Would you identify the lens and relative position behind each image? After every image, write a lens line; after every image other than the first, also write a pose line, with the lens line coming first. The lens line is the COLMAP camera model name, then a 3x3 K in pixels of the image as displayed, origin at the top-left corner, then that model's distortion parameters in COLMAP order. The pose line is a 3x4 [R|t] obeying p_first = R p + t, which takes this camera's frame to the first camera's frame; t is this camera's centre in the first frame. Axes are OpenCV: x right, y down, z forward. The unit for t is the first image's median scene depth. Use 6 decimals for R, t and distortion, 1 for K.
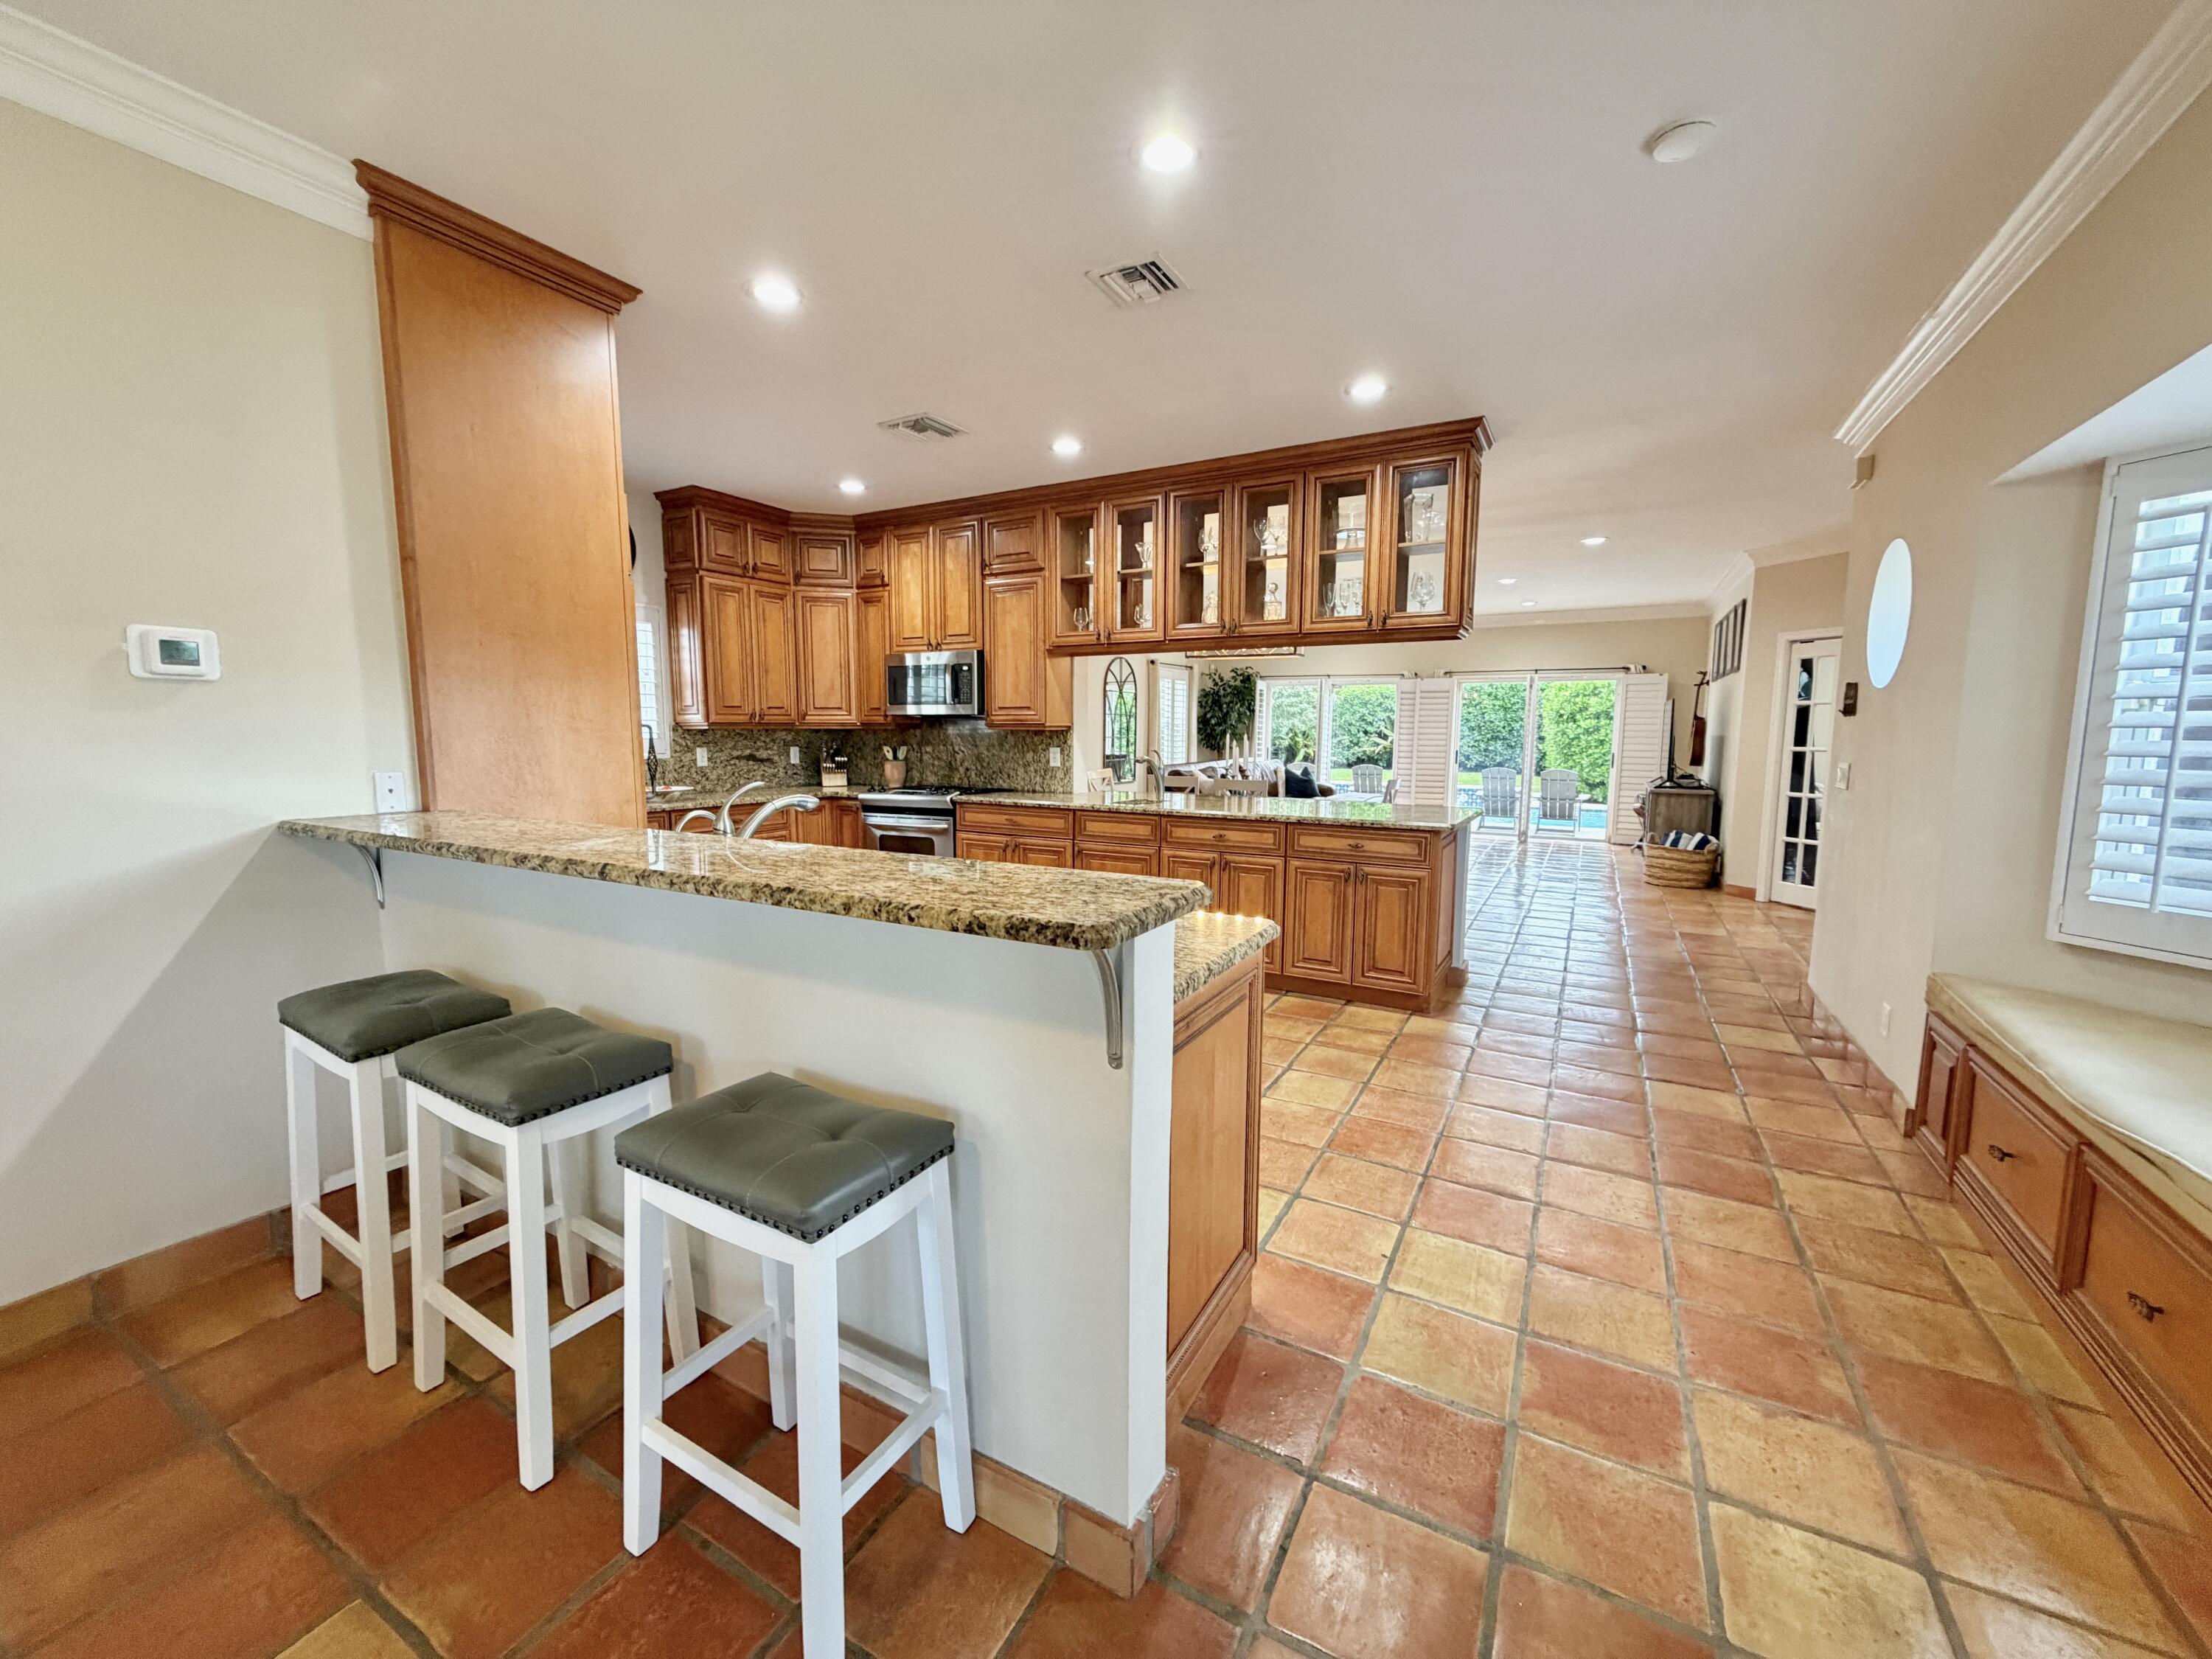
lens RADIAL K [[878.9, 0, 1102.0], [0, 878.9, 828.1], [0, 0, 1]] dist [-0.000619, 0.000299]
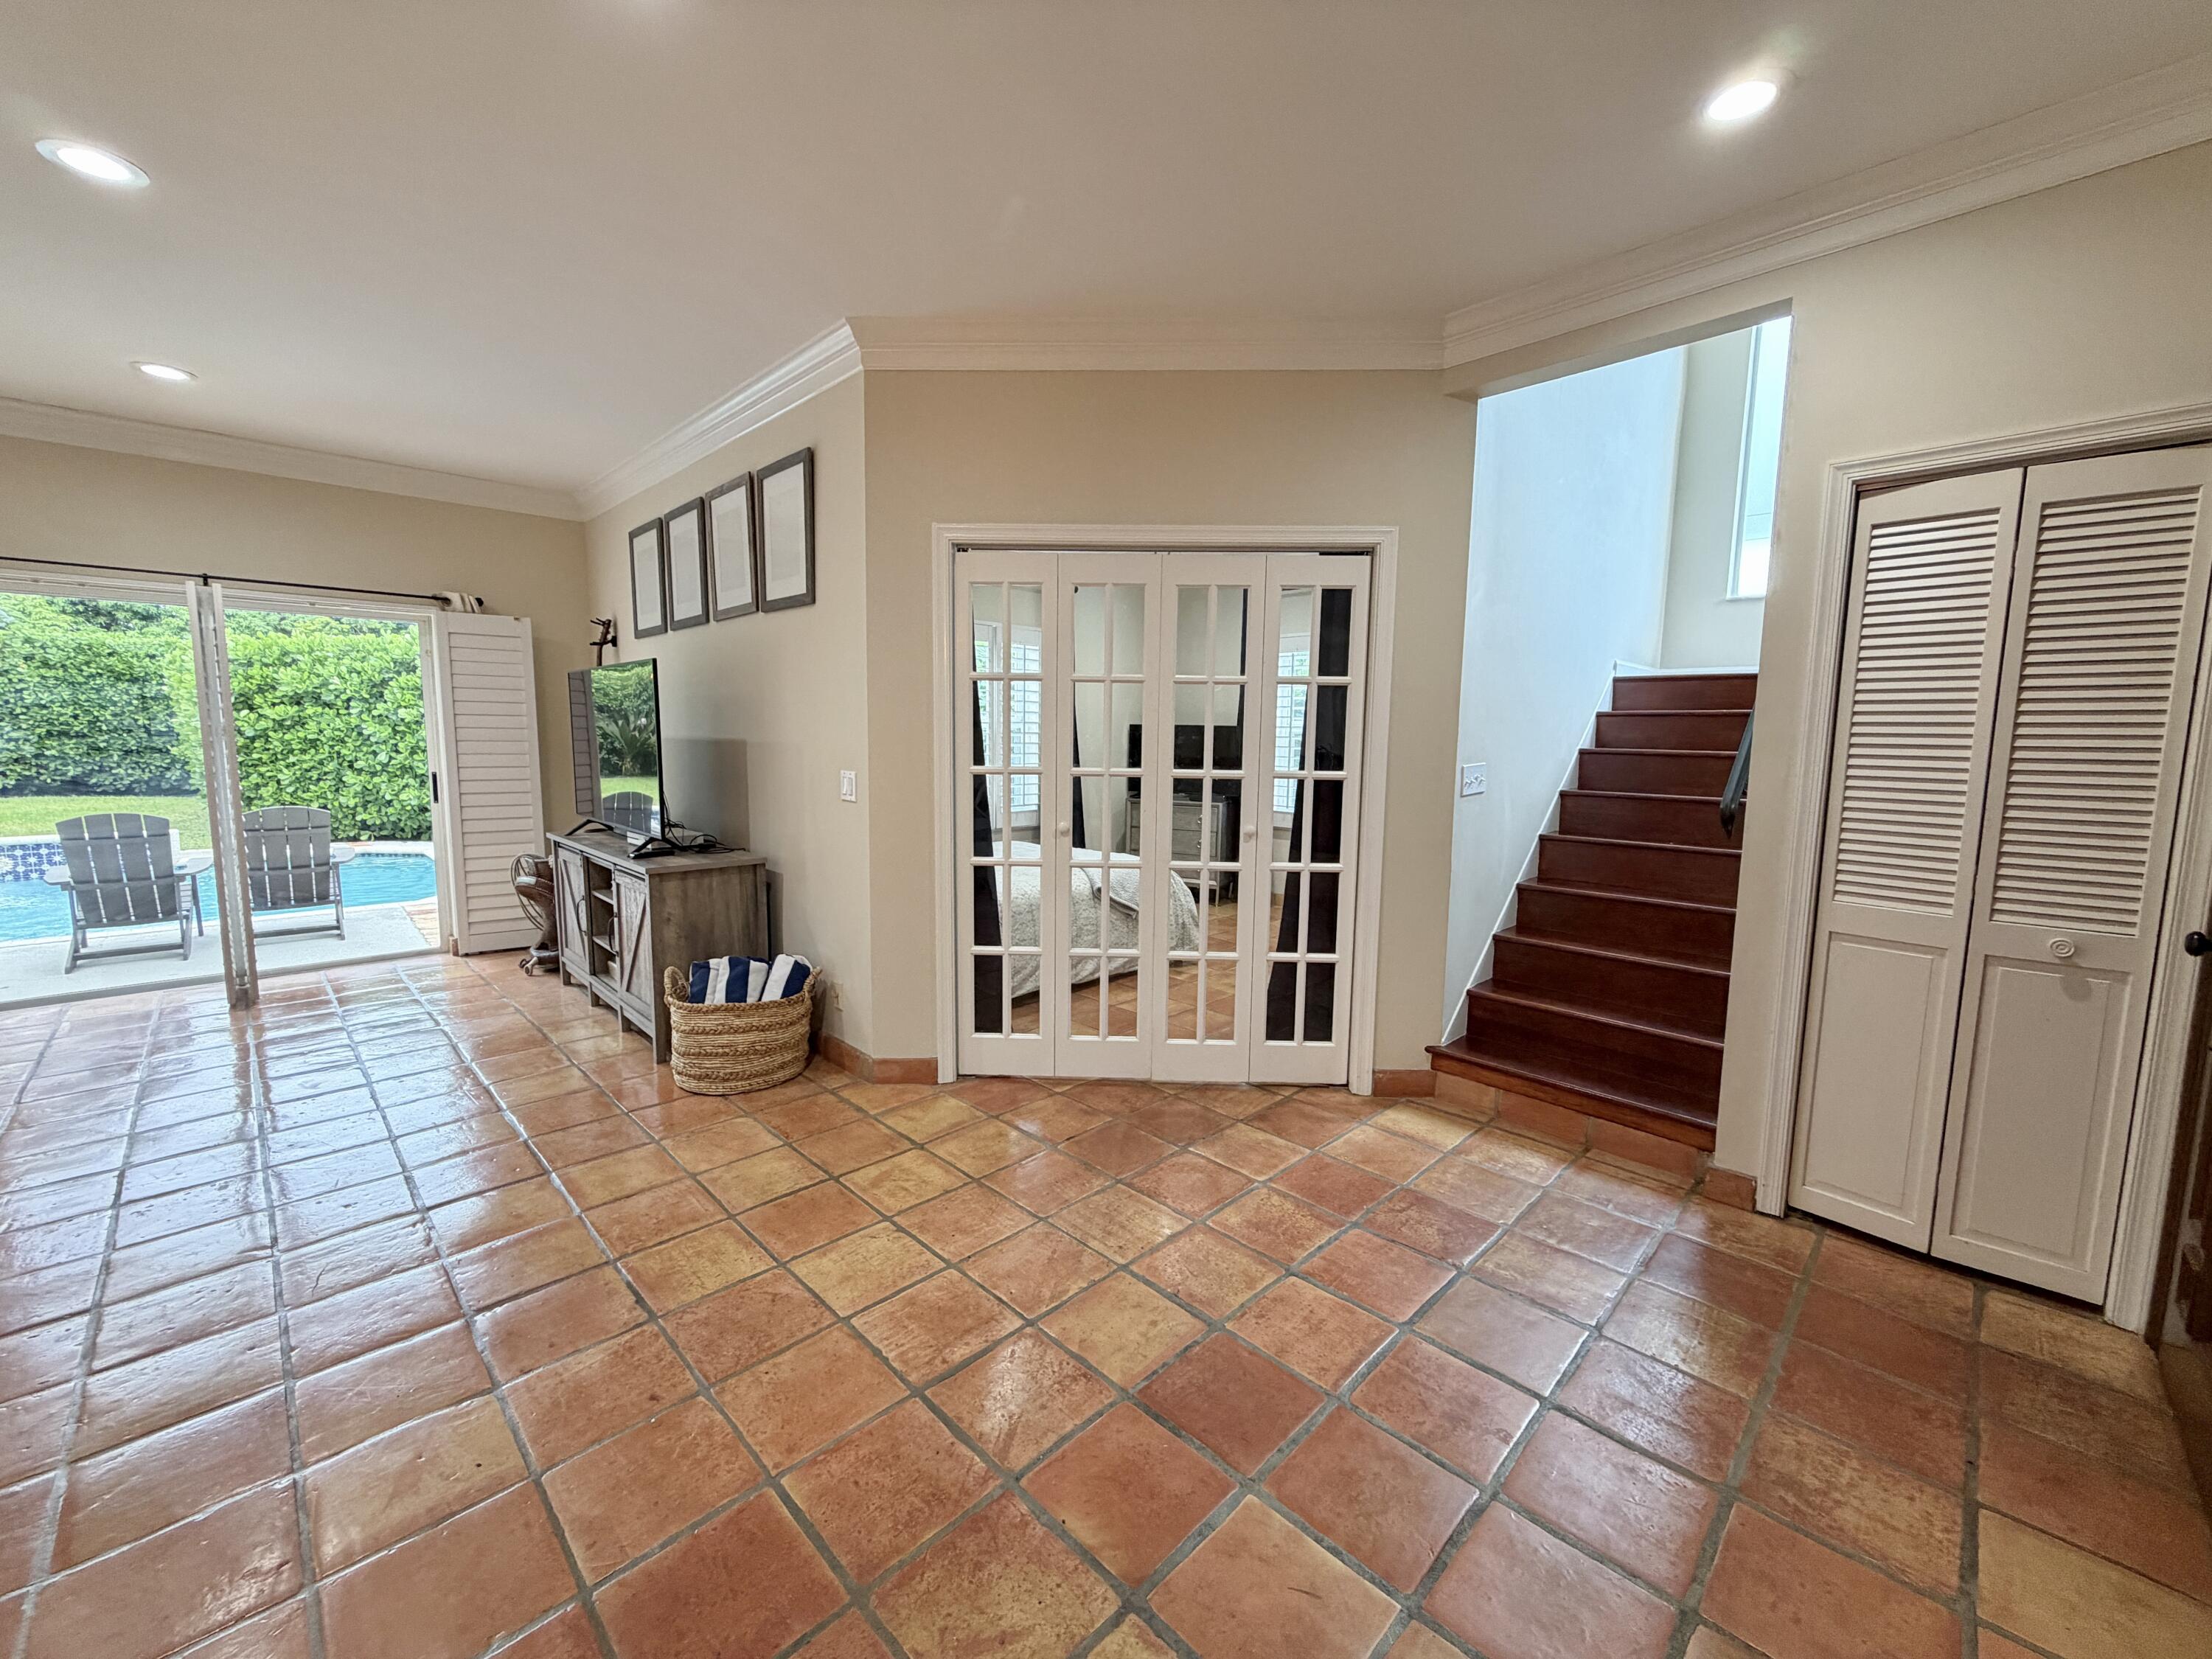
lens RADIAL K [[878.9, 0, 1088.2], [0, 878.9, 826.2], [0, 0, 1]] dist [-0.000619, 0.000299]
pose [[0.279868, -0.105617, 0.954211, 0.389480], [0.099771, 0.991748, 0.080509, -0.107097], [-0.954840, 0.072671, 0.288096, 0.934370]]
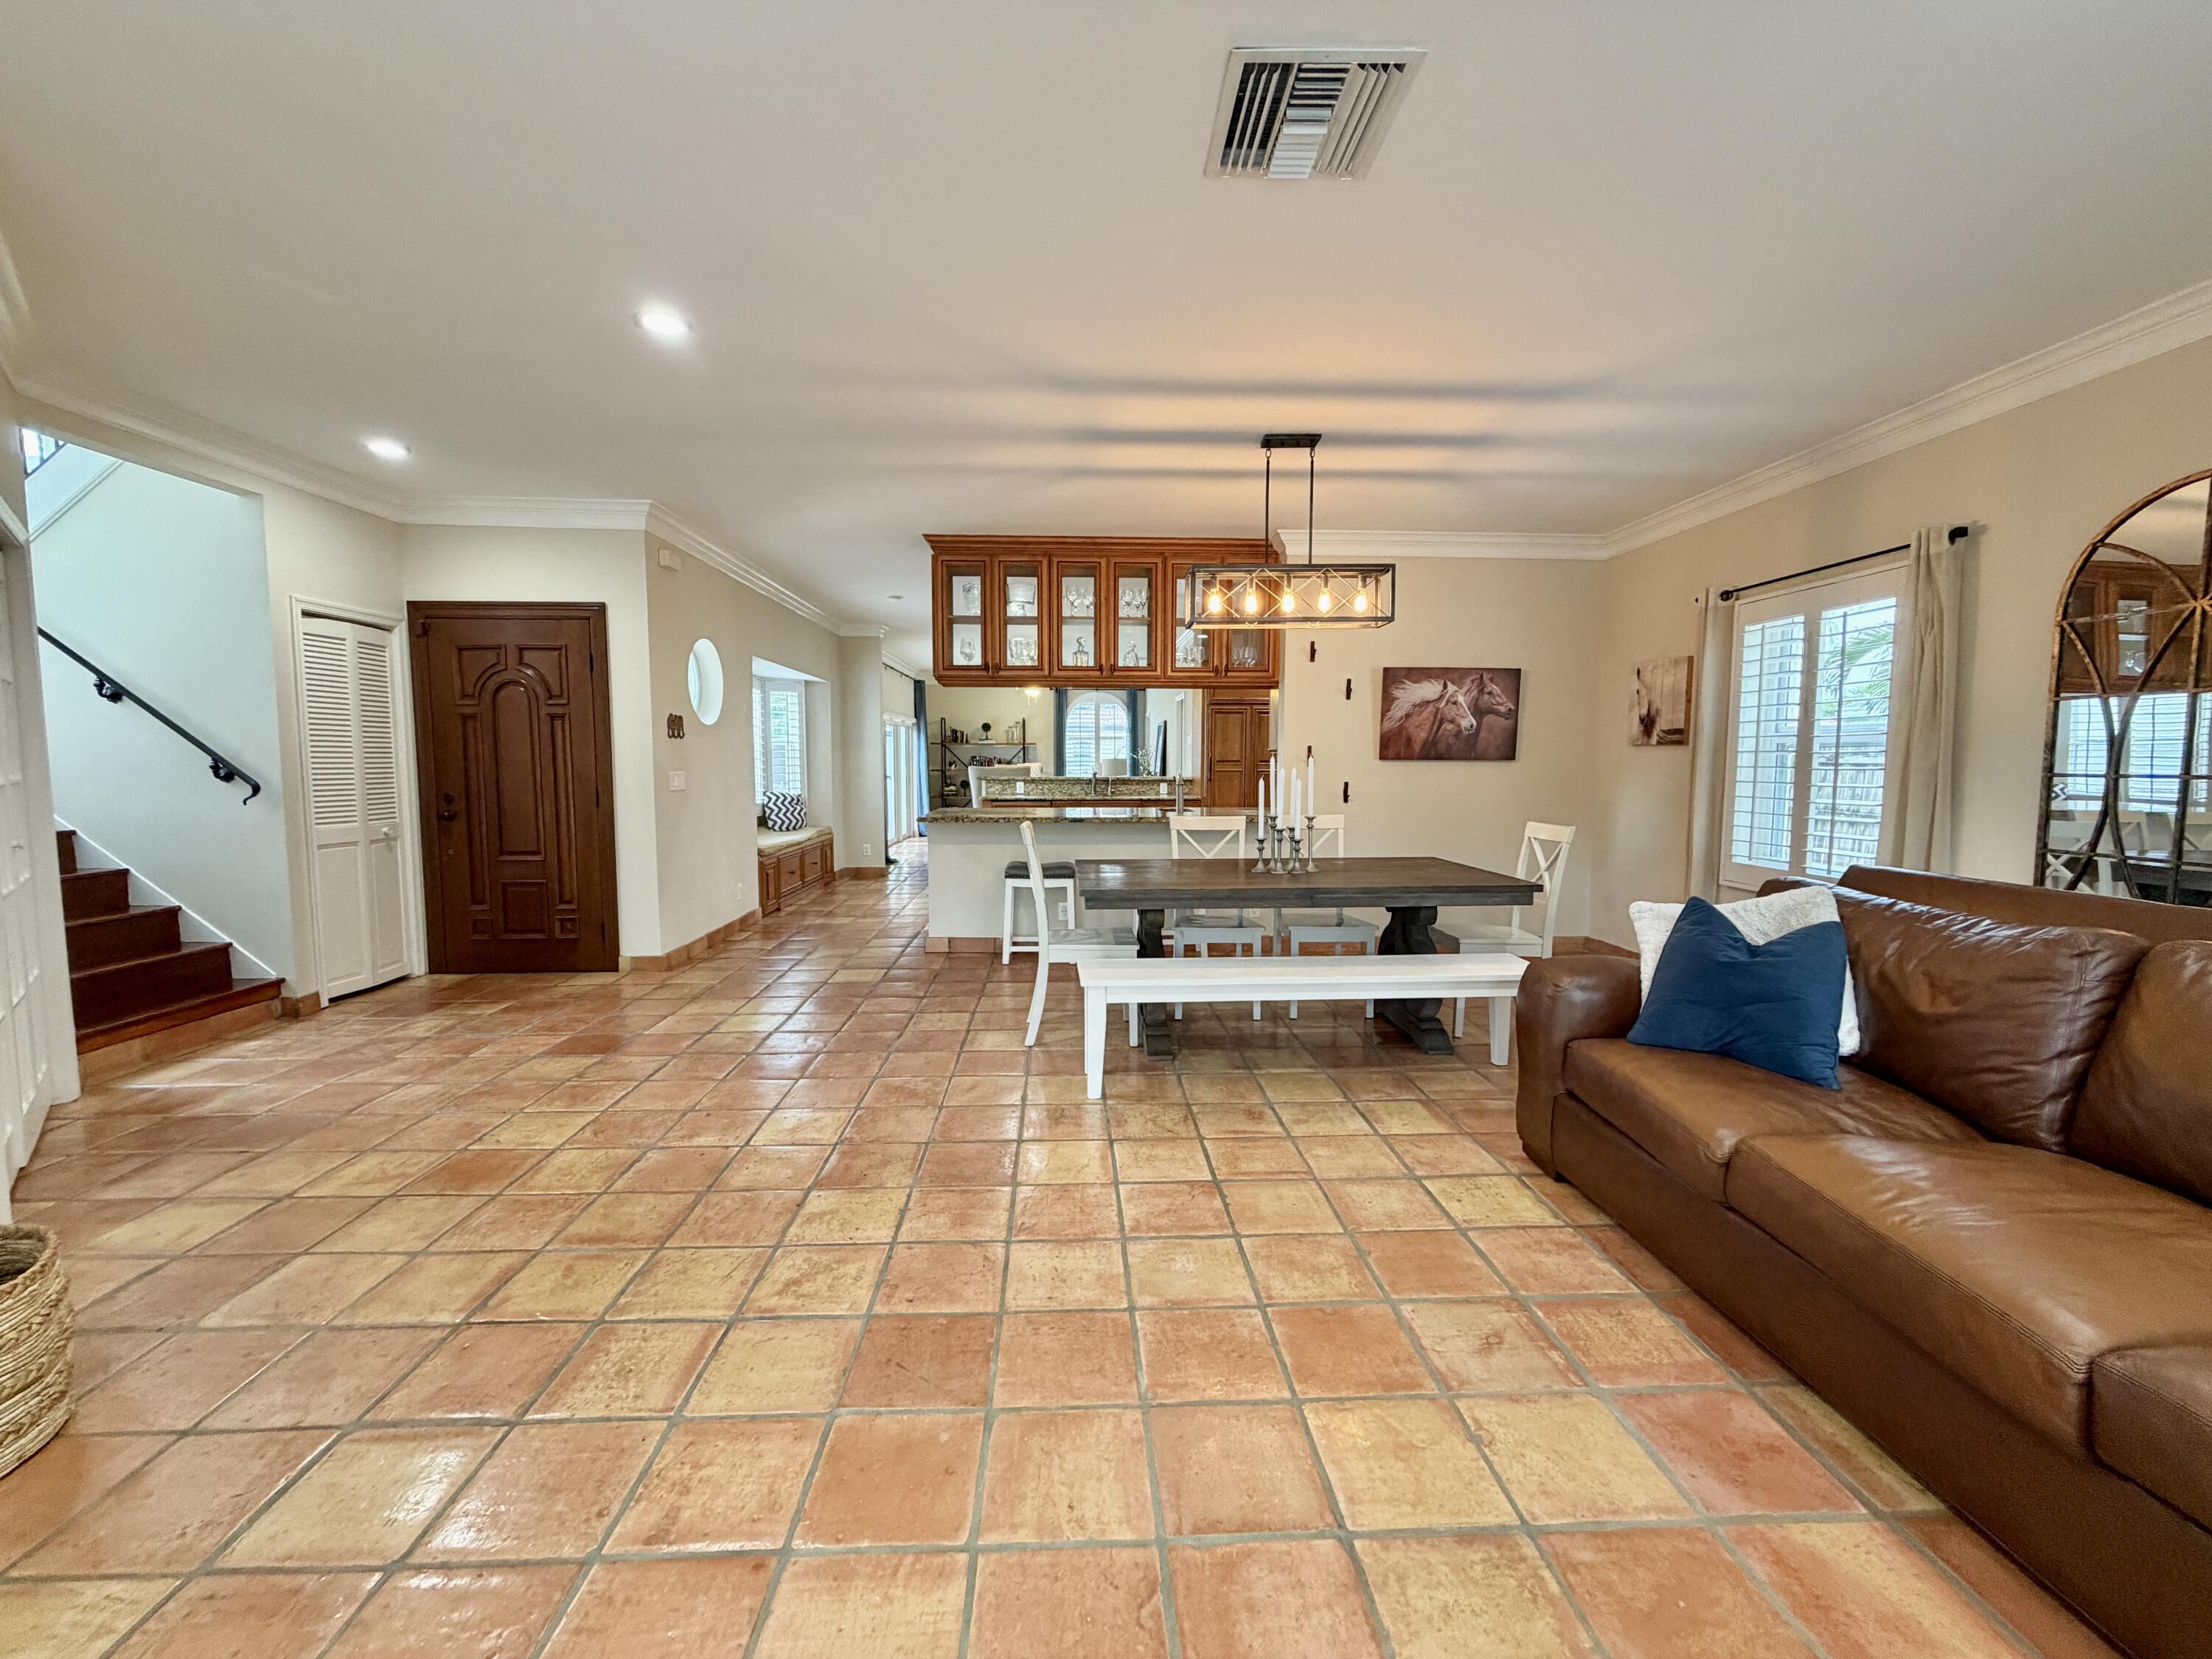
lens RADIAL K [[878.9, 0, 1102.8], [0, 878.9, 830.8], [0, 0, 1]] dist [-0.000619, 0.000299]
pose [[-0.849879, 0.035998, -0.525747, 0.693912], [-0.066066, 0.982515, 0.174069, -0.185830], [0.522820, 0.182671, -0.832641, 1.739479]]
